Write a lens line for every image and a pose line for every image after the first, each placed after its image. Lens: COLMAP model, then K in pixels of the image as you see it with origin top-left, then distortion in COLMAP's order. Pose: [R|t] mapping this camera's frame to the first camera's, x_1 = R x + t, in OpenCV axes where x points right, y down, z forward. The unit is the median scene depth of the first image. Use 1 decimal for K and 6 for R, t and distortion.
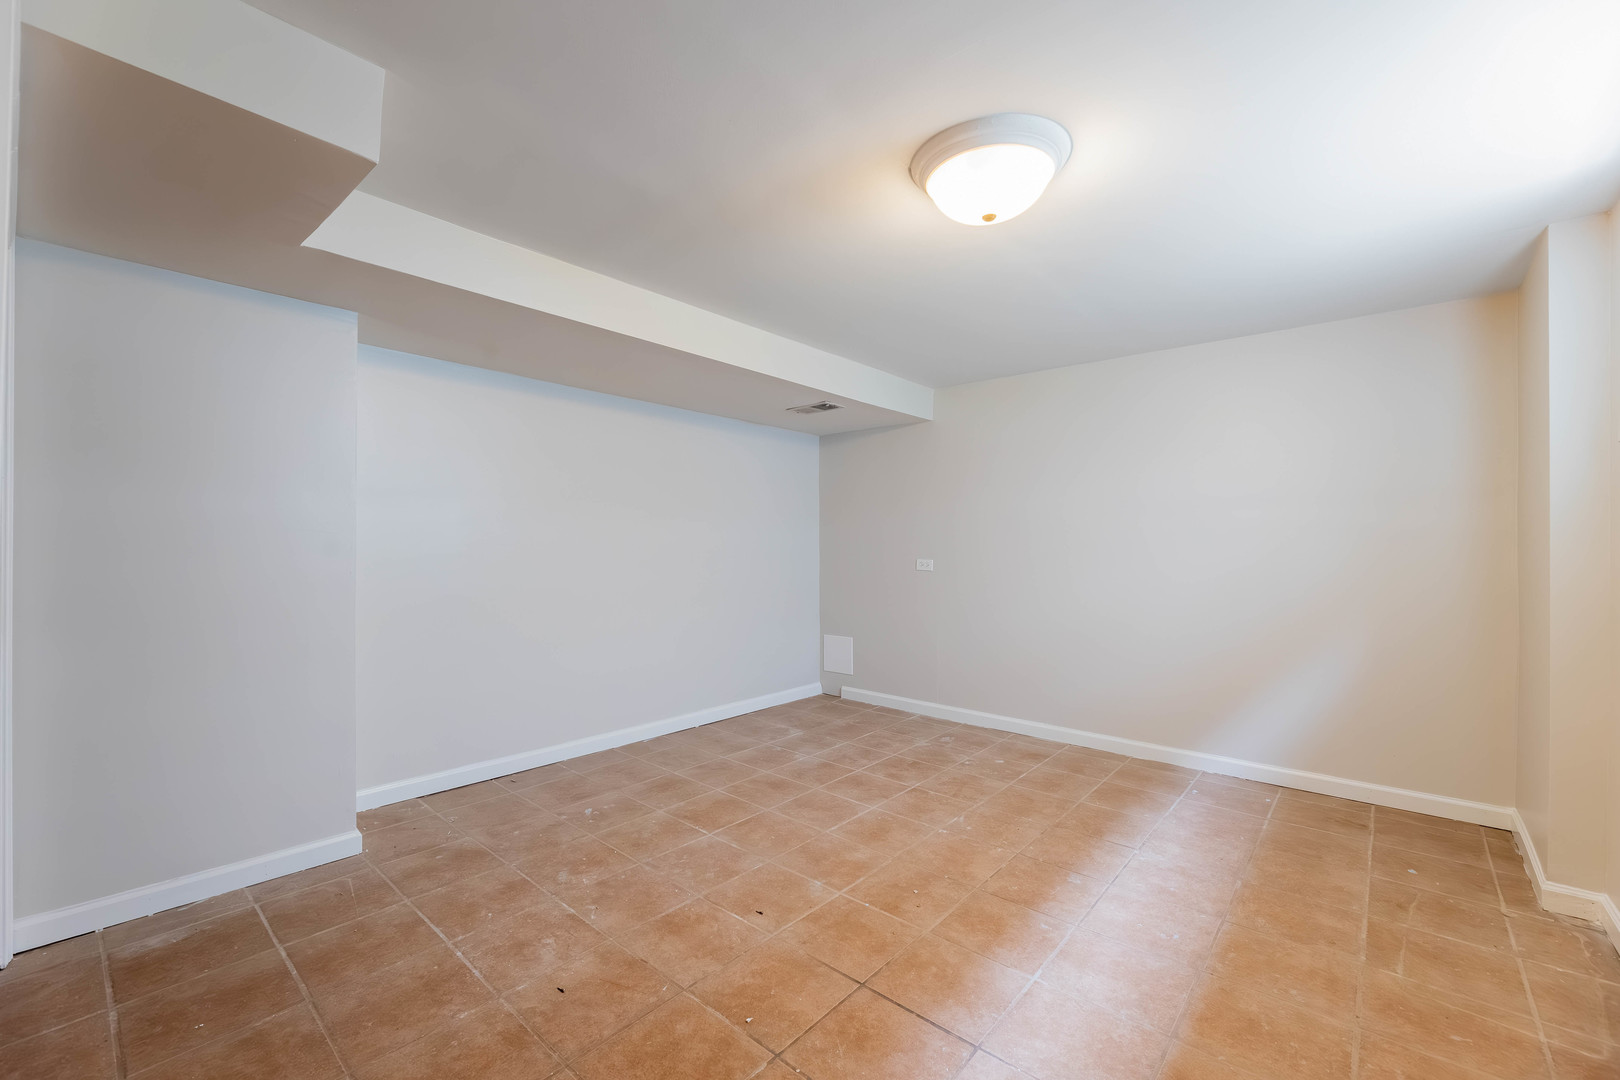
lens RADIAL K [[652.1, 0, 805.9], [0, 652.1, 537.5], [0, 0, 1]] dist [-0.001796, -0.000070]
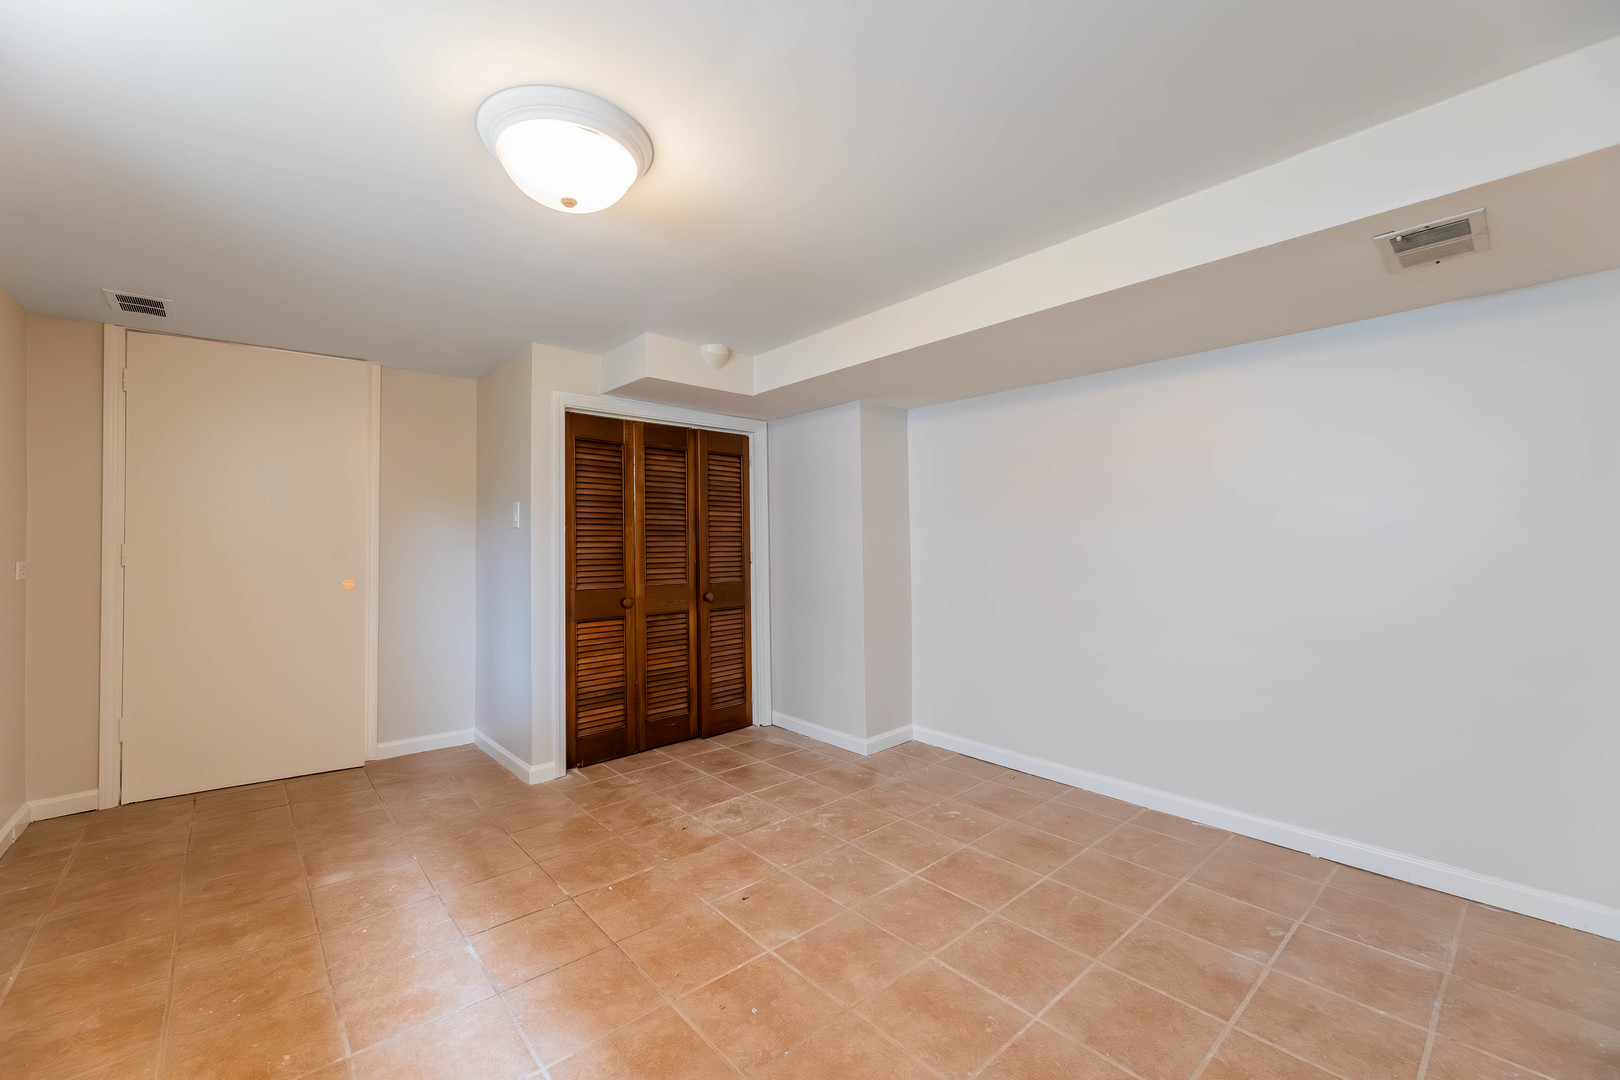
lens RADIAL K [[652.1, 0, 805.9], [0, 652.1, 537.5], [0, 0, 1]] dist [-0.001796, -0.000070]
pose [[-0.127011, -0.017292, -0.991751, 0.830196], [0.013762, 0.999721, -0.019193, 0.004208], [0.991806, -0.016087, -0.126737, 1.044040]]
